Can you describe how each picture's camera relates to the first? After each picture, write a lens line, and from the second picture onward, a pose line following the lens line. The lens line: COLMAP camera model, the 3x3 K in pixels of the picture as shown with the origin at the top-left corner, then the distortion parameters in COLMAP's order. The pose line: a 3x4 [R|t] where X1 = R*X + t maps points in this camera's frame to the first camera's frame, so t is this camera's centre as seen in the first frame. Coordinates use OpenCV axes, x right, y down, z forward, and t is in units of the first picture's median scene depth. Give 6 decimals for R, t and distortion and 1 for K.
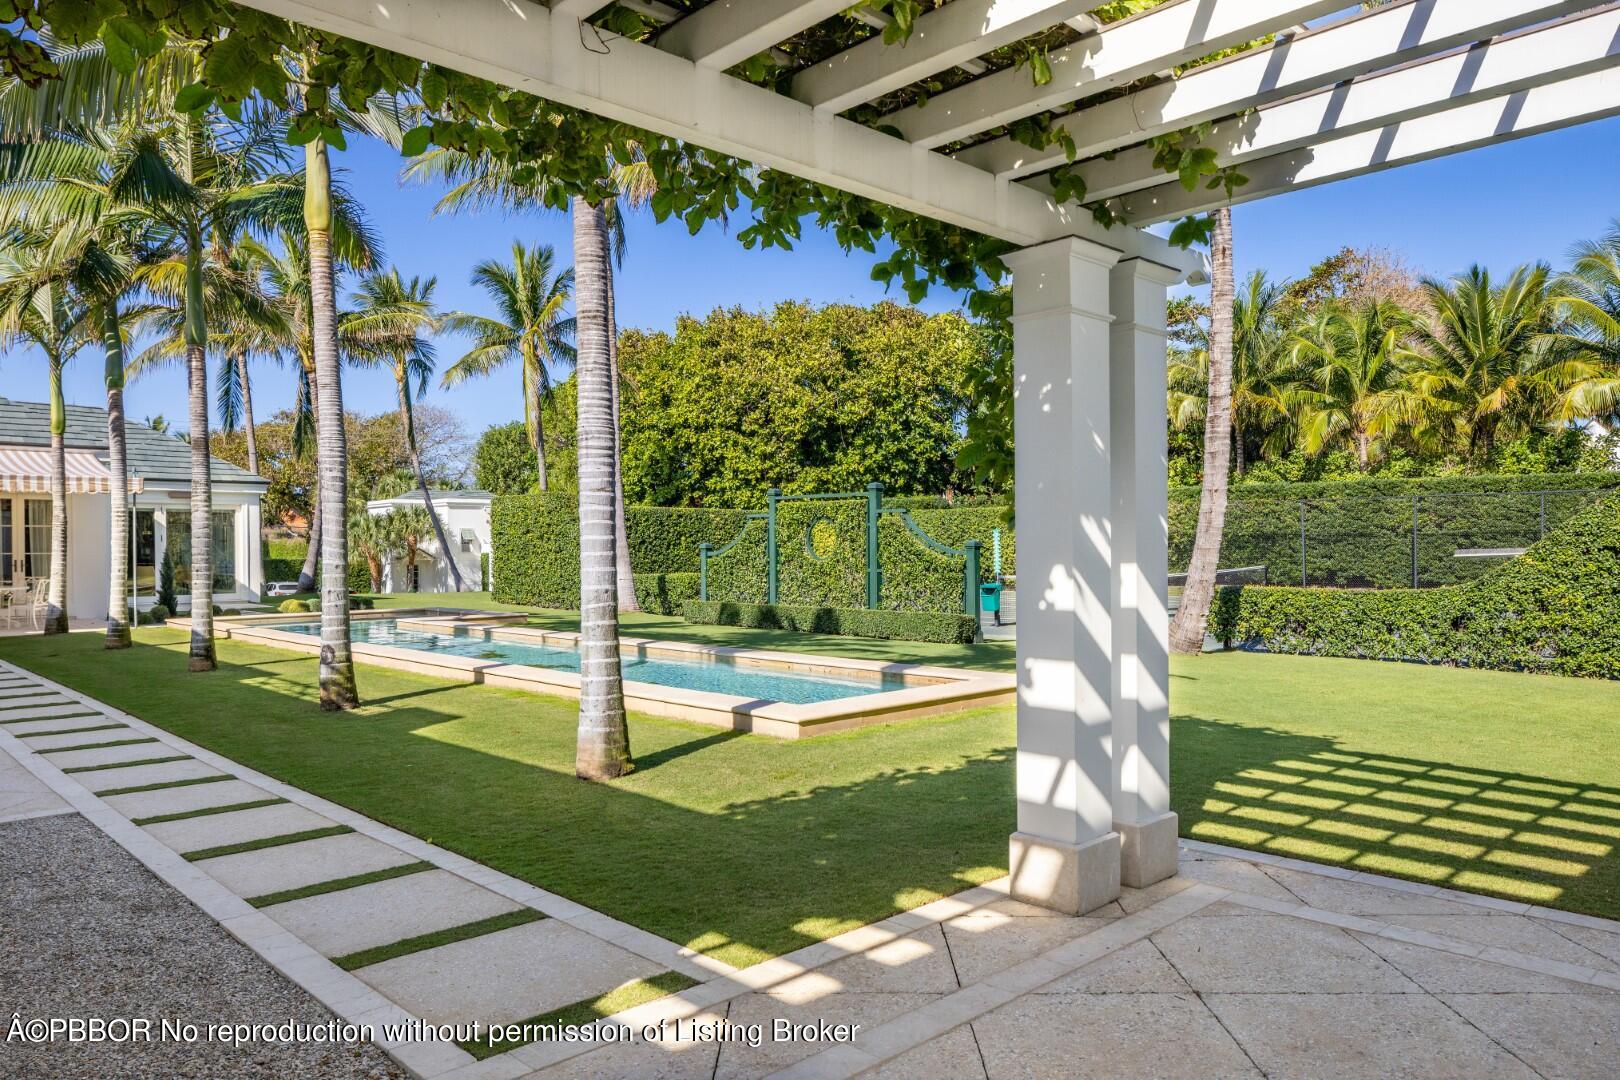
lens RADIAL K [[1109.4, 0, 810.0], [0, 1109.4, 540.0], [0, 0, 1]] dist [-0.003534, 0.001089]
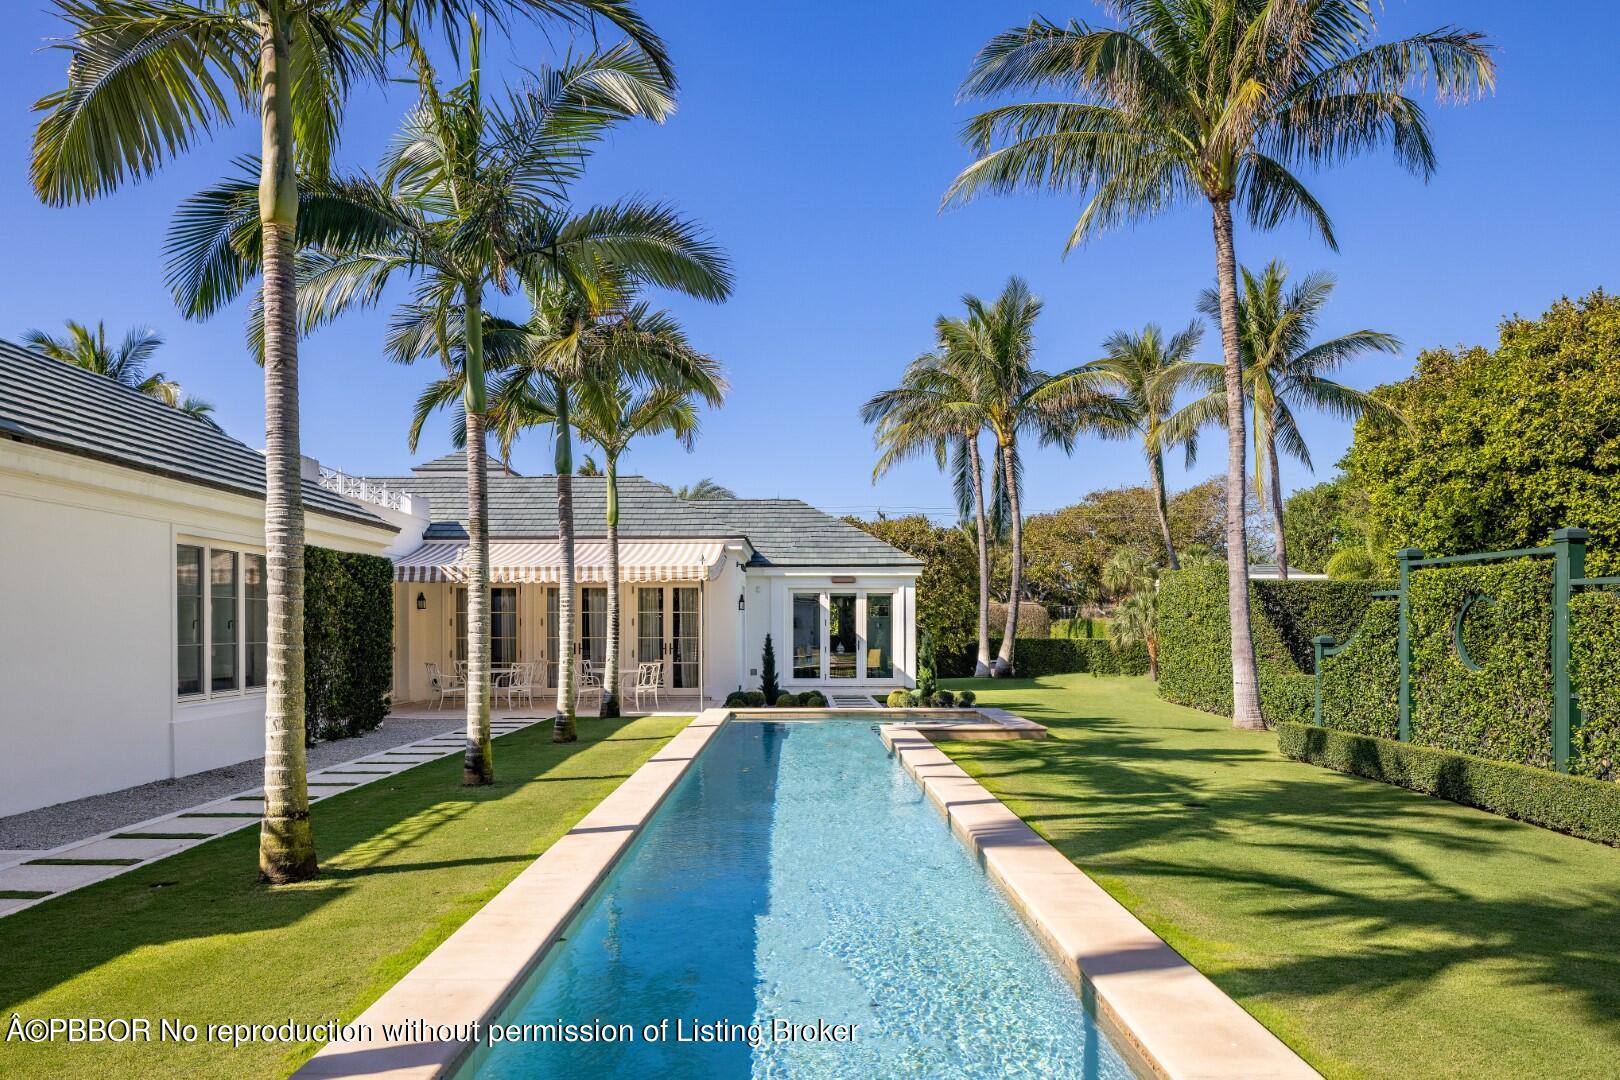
lens RADIAL K [[1095.3, 0, 810.3], [0, 1095.3, 612.0], [0, 0, 1]] dist [-0.000843, -0.001482]
pose [[0.711689, -0.002525, -0.702490, 0.071552], [-0.000333, 0.999992, -0.003931, -0.004228], [0.702495, 0.003032, 0.711682, 0.161947]]
